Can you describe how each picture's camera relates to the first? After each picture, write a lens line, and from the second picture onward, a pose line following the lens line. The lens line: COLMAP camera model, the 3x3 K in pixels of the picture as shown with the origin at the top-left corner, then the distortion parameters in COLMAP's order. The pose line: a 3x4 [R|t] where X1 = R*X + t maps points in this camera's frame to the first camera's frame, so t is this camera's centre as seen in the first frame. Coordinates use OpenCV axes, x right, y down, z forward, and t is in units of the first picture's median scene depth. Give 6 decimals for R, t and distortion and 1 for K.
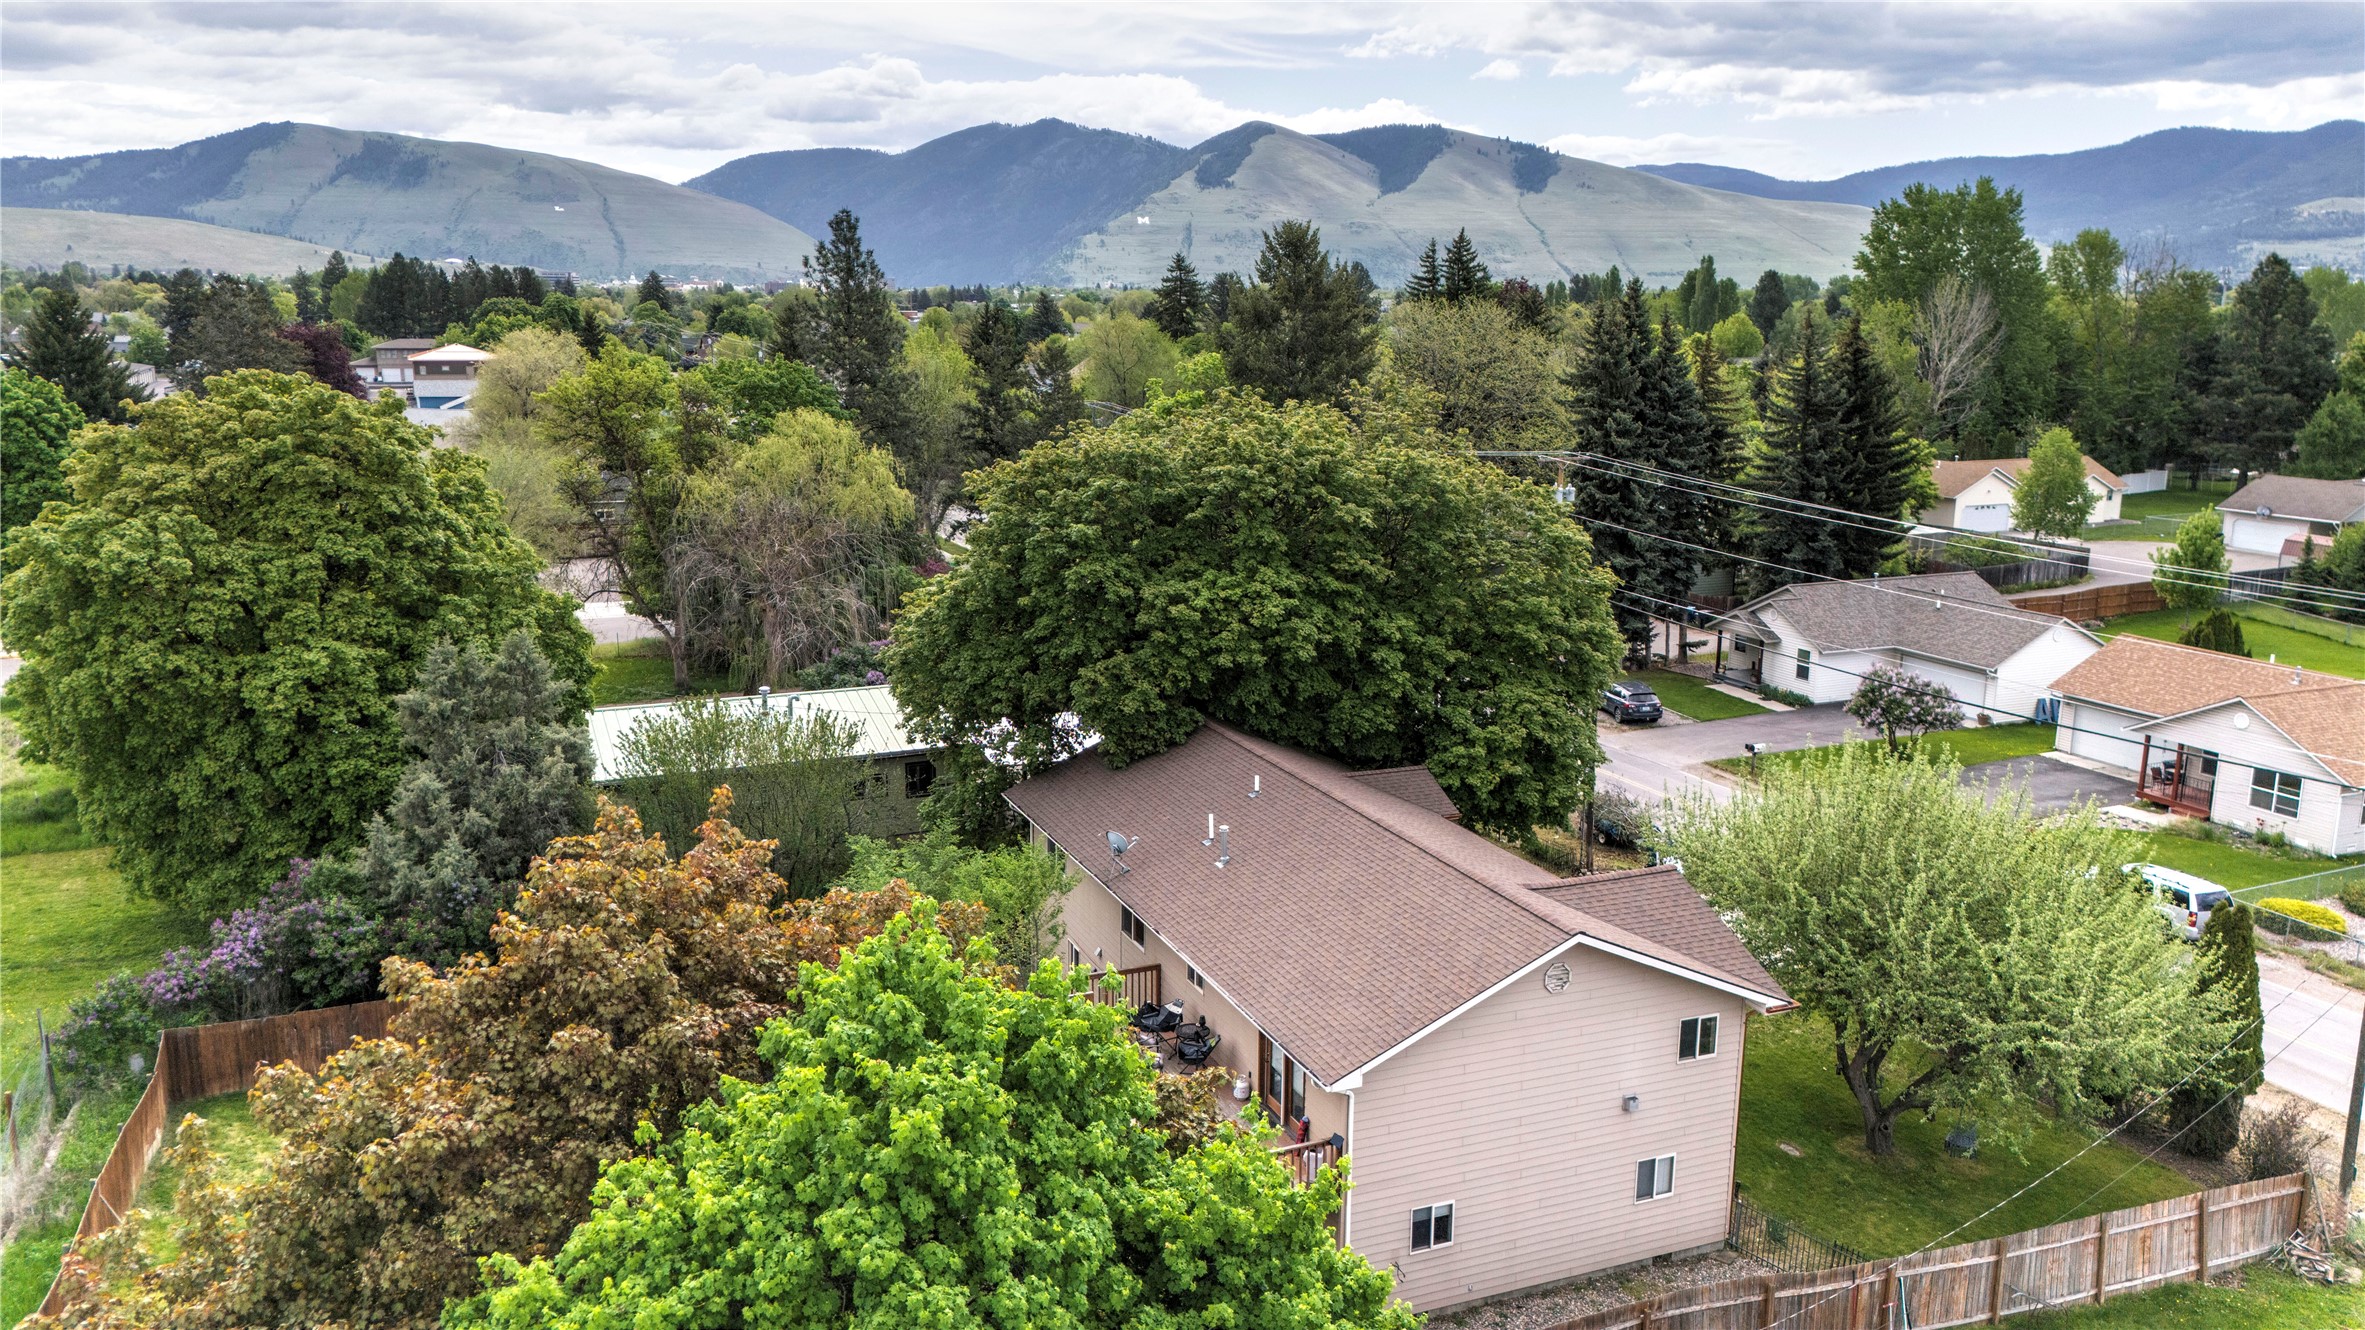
lens RADIAL K [[1731.2, 0, 1176.0], [0, 1731.2, 650.5], [0, 0, 1]] dist [0.078405, -0.083284]
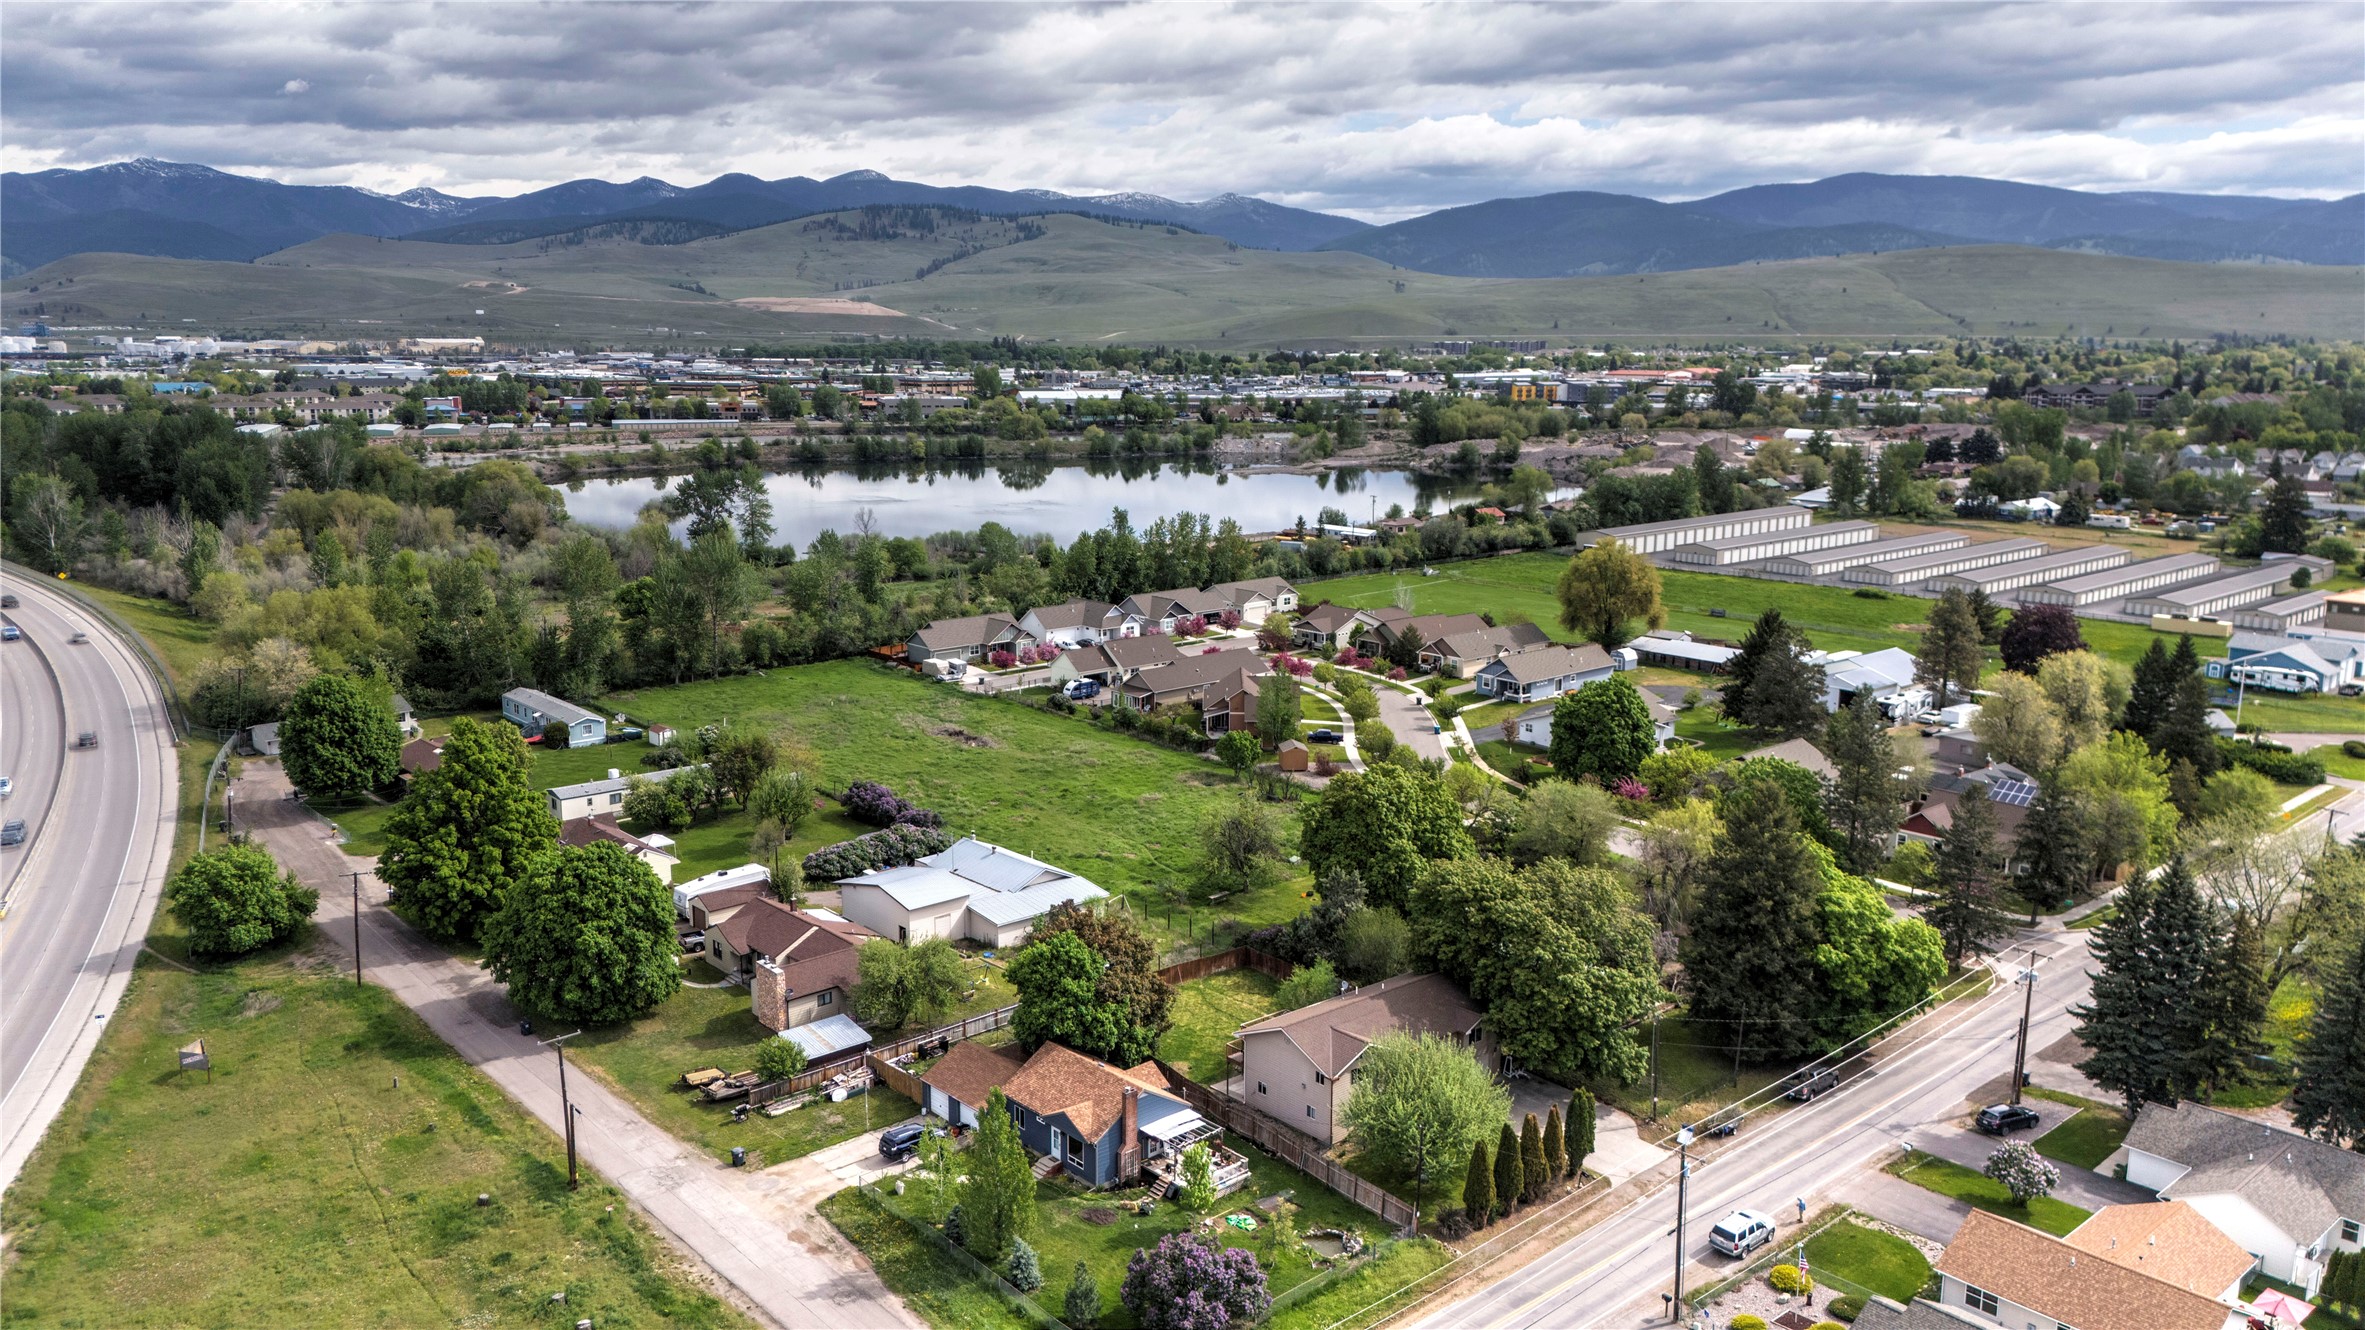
lens RADIAL K [[1731.2, 0, 1179.1], [0, 1731.2, 675.3], [0, 0, 1]] dist [0.078405, -0.083284]
pose [[0.307742, 0.180513, -0.934189, 1.829074], [-0.190972, 0.973577, 0.125214, -0.525031], [0.932108, 0.139870, 0.334083, -0.308852]]
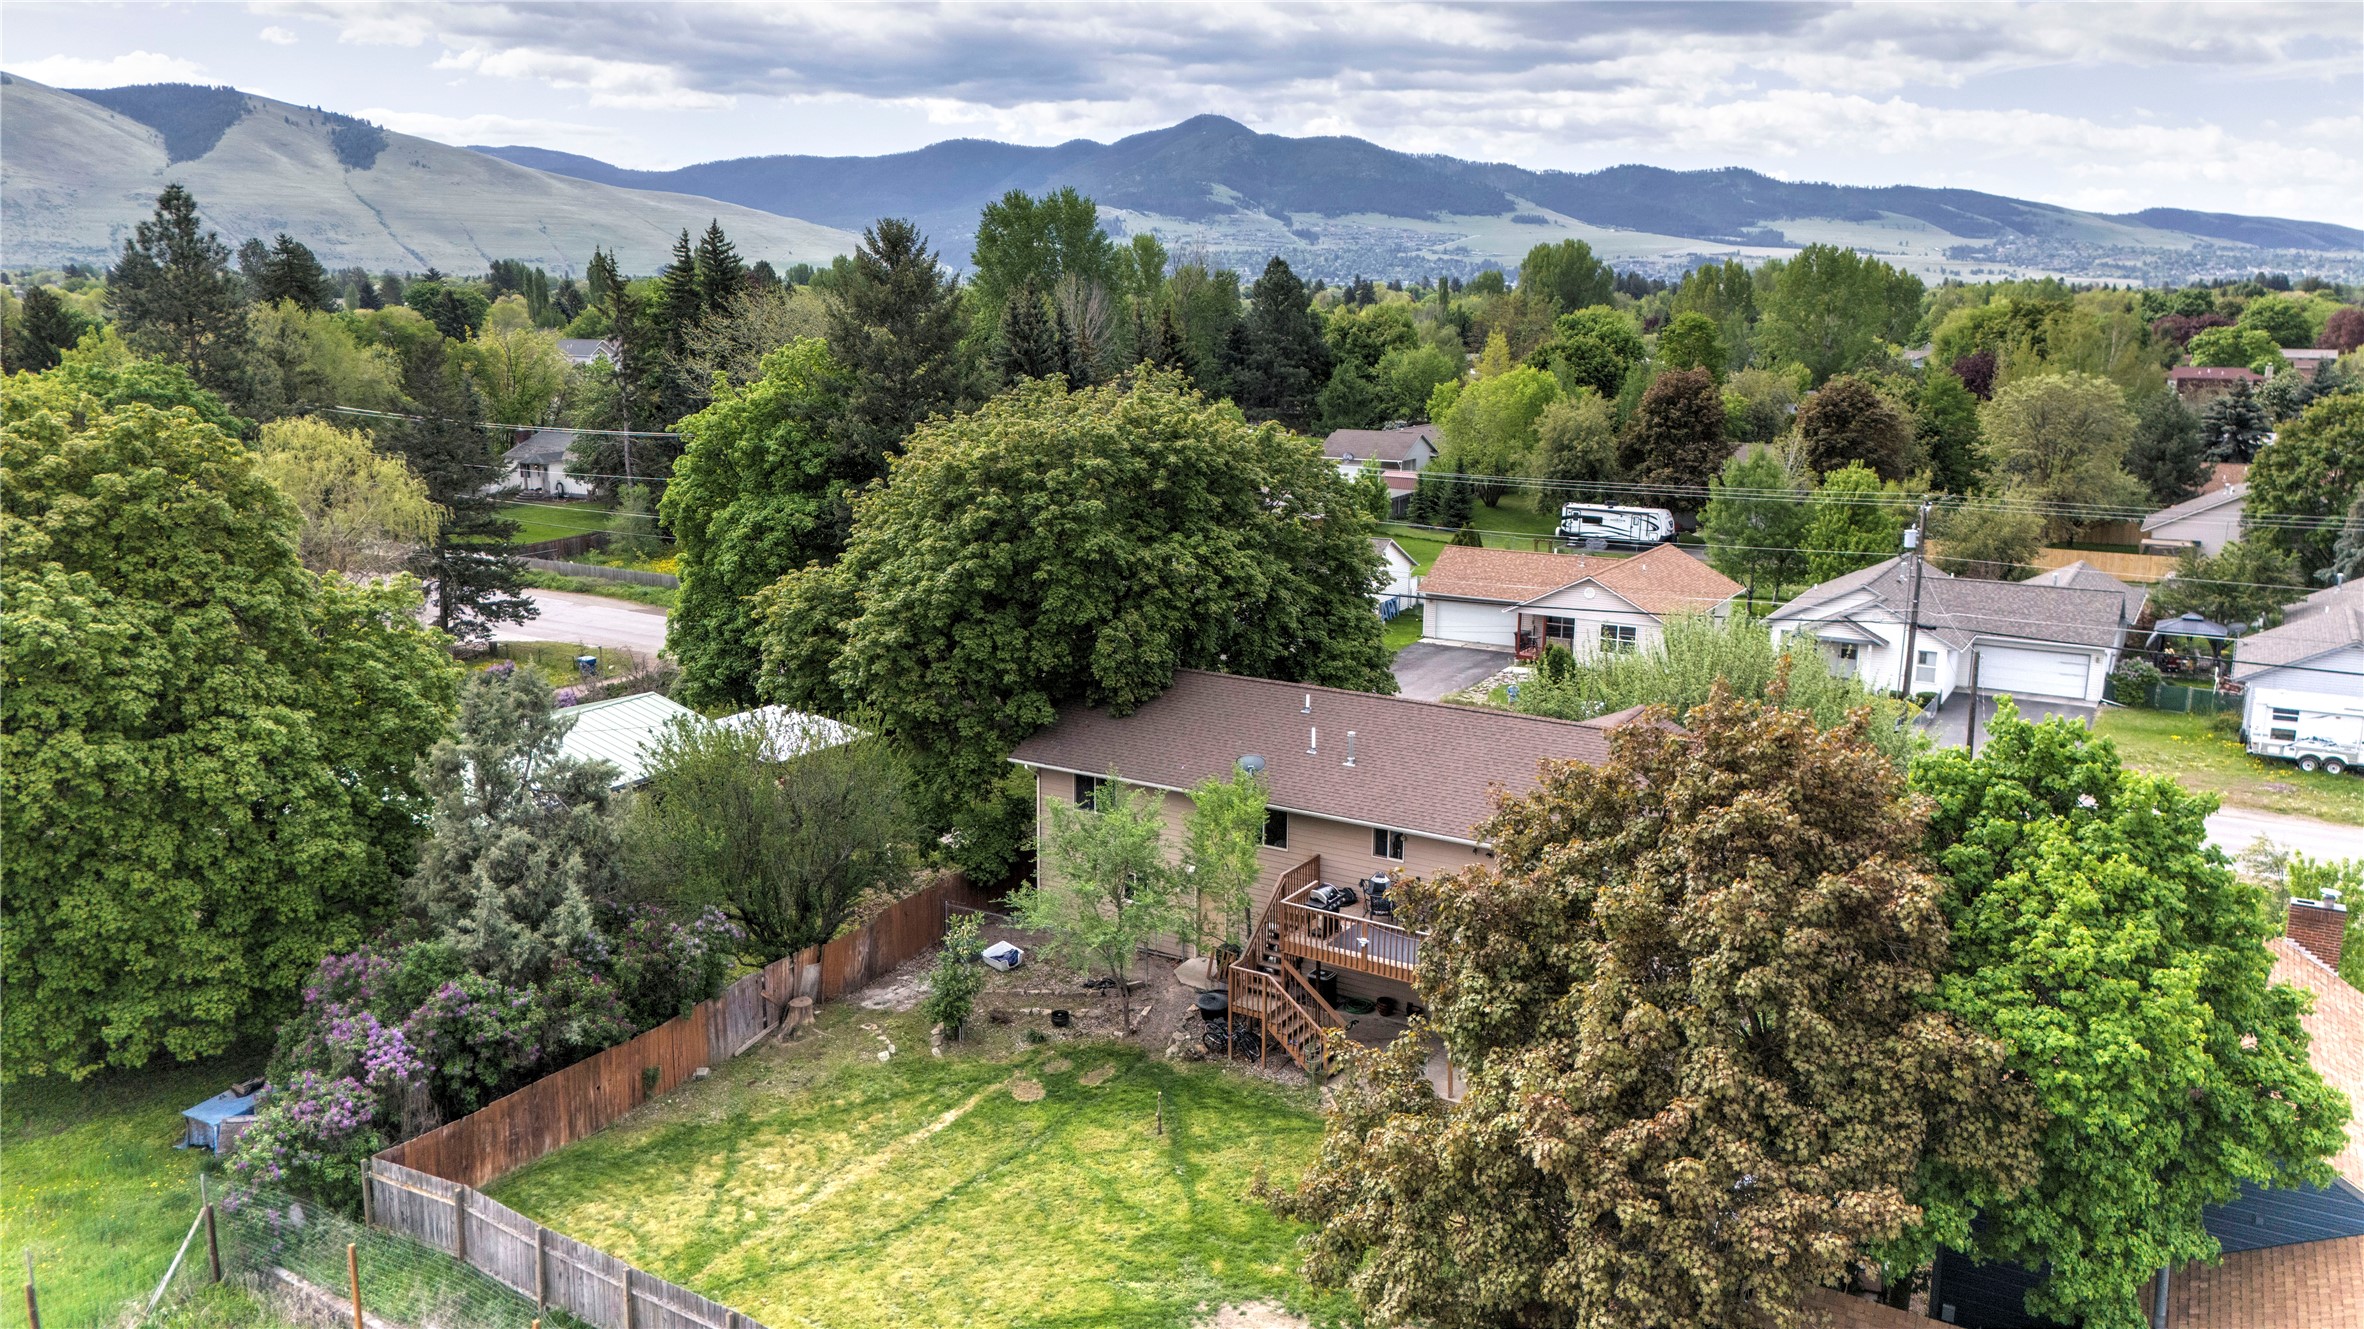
lens RADIAL K [[1730.5, 0, 1176.8], [0, 1730.5, 669.4], [0, 0, 1]] dist [0.078405, -0.083284]
pose [[0.814184, -0.126429, 0.566674, -0.467114], [0.116925, 0.991711, 0.053263, -0.013015], [-0.568711, 0.022892, 0.822219, 0.045288]]
